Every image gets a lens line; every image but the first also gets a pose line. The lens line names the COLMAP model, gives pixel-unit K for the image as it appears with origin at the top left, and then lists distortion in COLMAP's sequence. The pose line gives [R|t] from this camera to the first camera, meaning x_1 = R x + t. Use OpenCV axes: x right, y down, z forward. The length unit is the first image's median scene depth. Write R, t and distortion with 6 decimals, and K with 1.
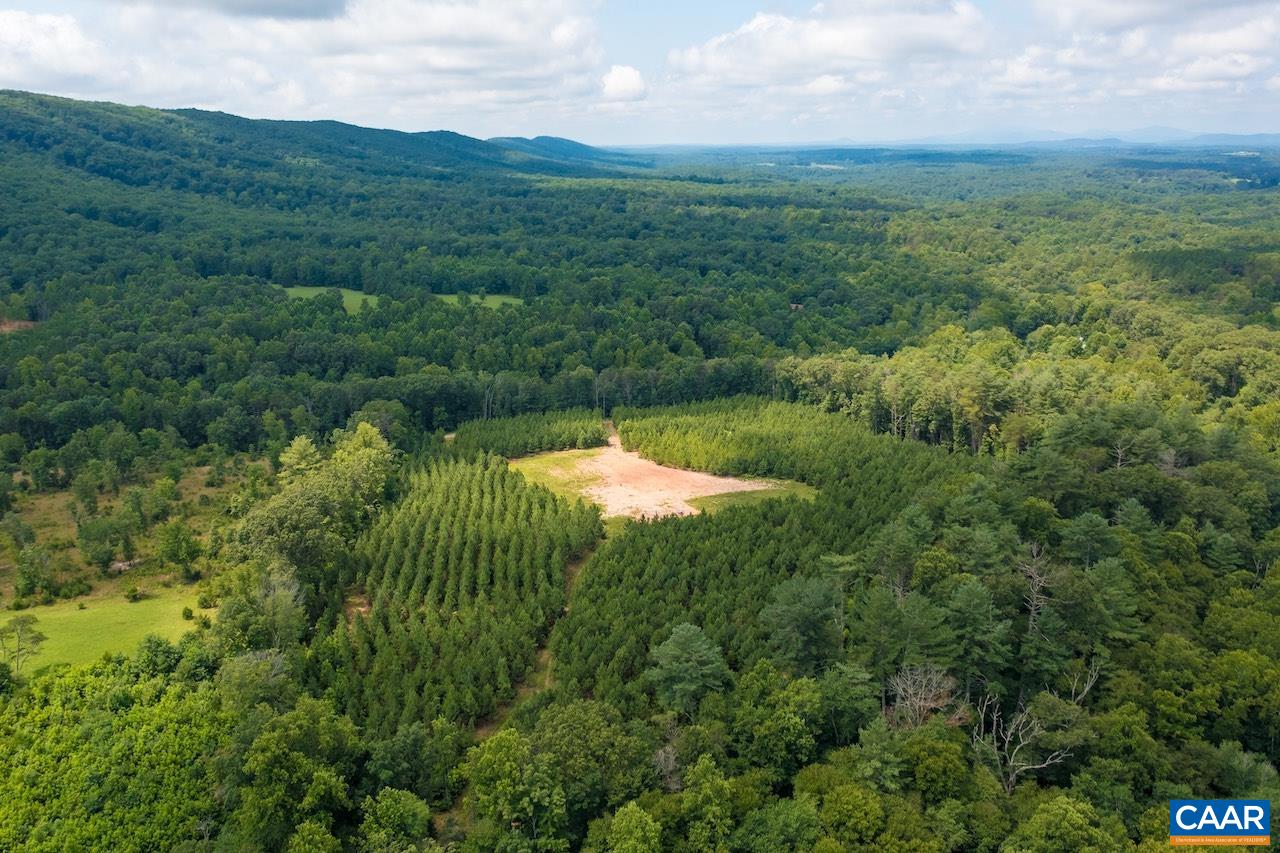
lens RADIAL K [[1021.0, 0, 640.2], [0, 1021.0, 426.8], [0, 0, 1]] dist [-0.007492, -0.004538]
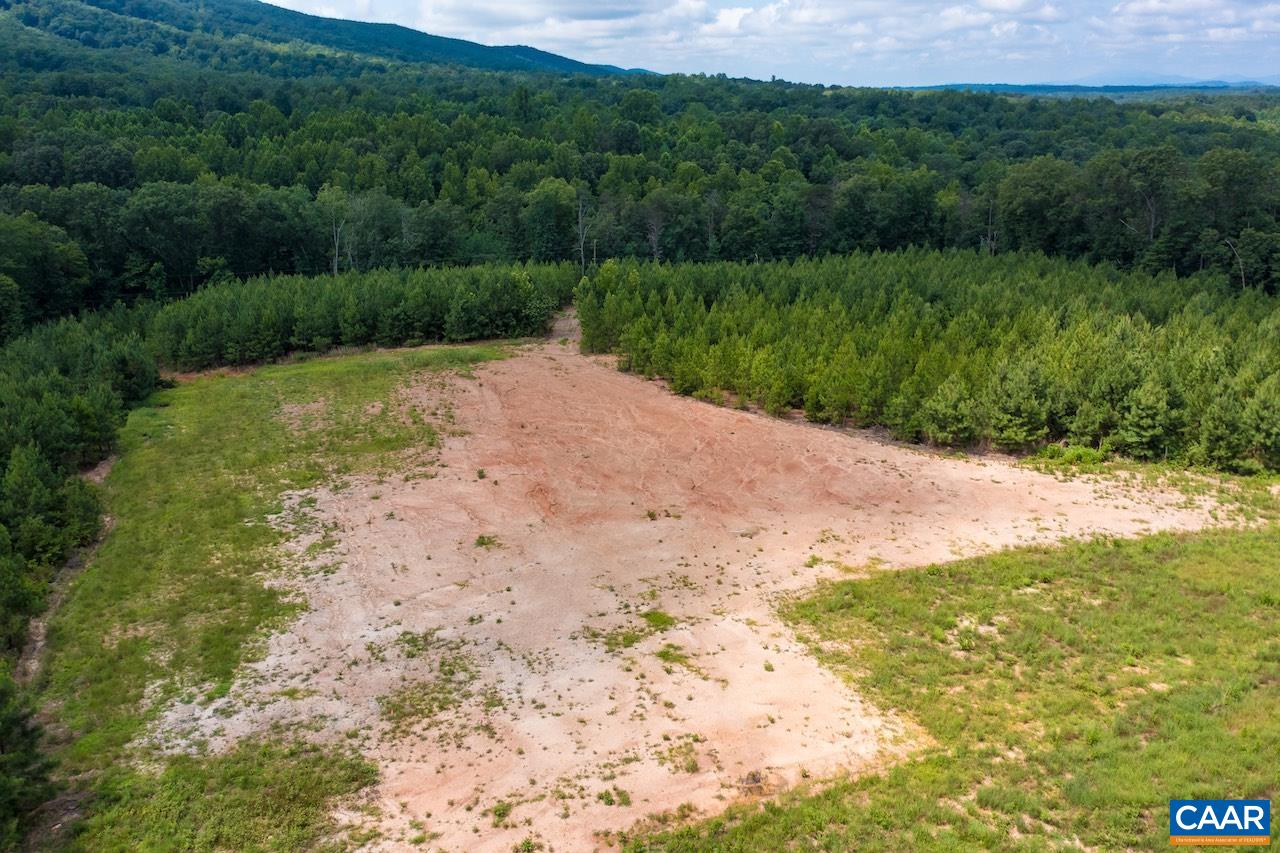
lens RADIAL K [[1021.0, 0, 641.2], [0, 1021.0, 425.4], [0, 0, 1]] dist [-0.007492, -0.004538]
pose [[0.995765, 0.034970, -0.085021, 0.028313], [-0.031130, 0.998452, 0.046084, 0.031144], [0.086501, -0.043242, 0.995313, 0.685790]]
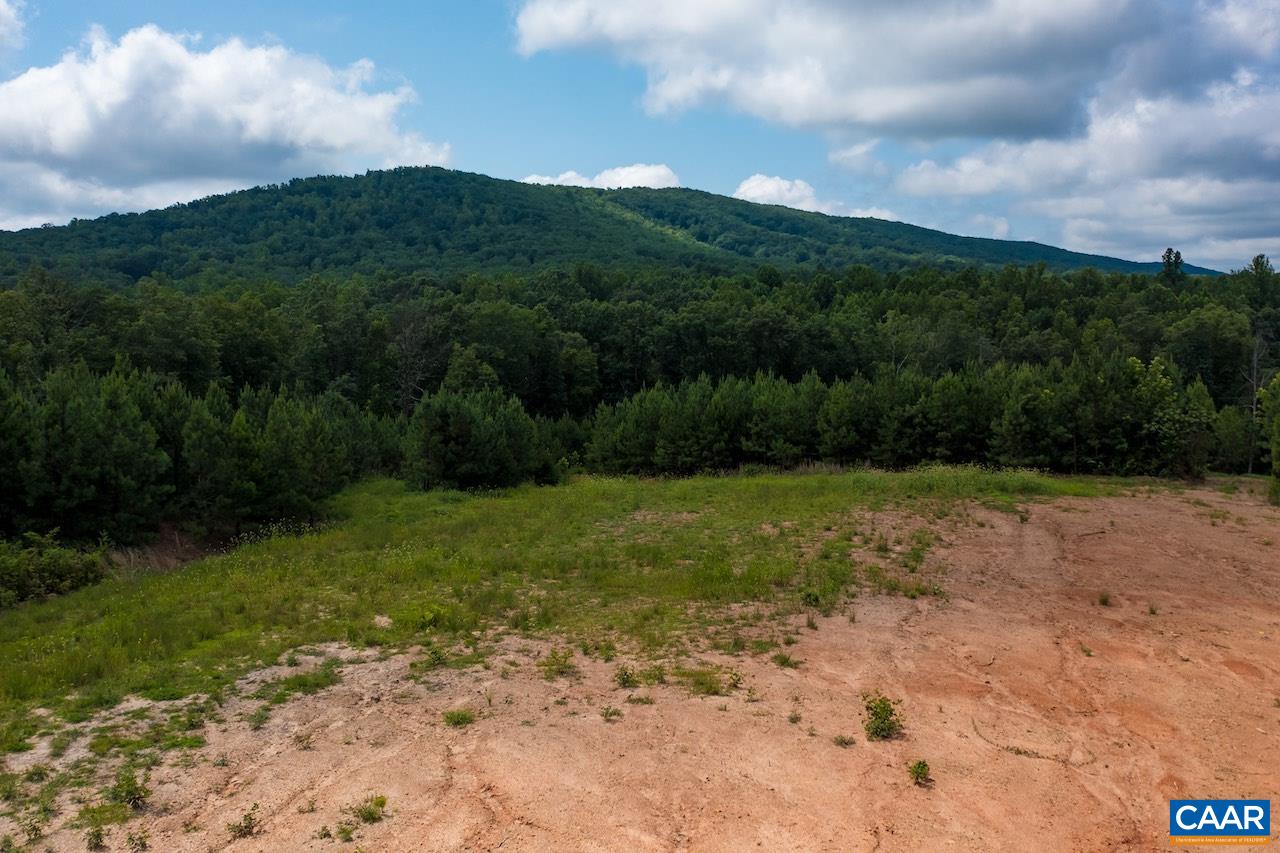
lens RADIAL K [[1021.0, 0, 639.9], [0, 1021.0, 422.1], [0, 0, 1]] dist [-0.007492, -0.004538]
pose [[0.777965, 0.077539, -0.623505, 0.002599], [-0.178896, 0.978617, -0.101512, 0.043101], [0.602302, 0.190515, 0.775201, 0.824038]]
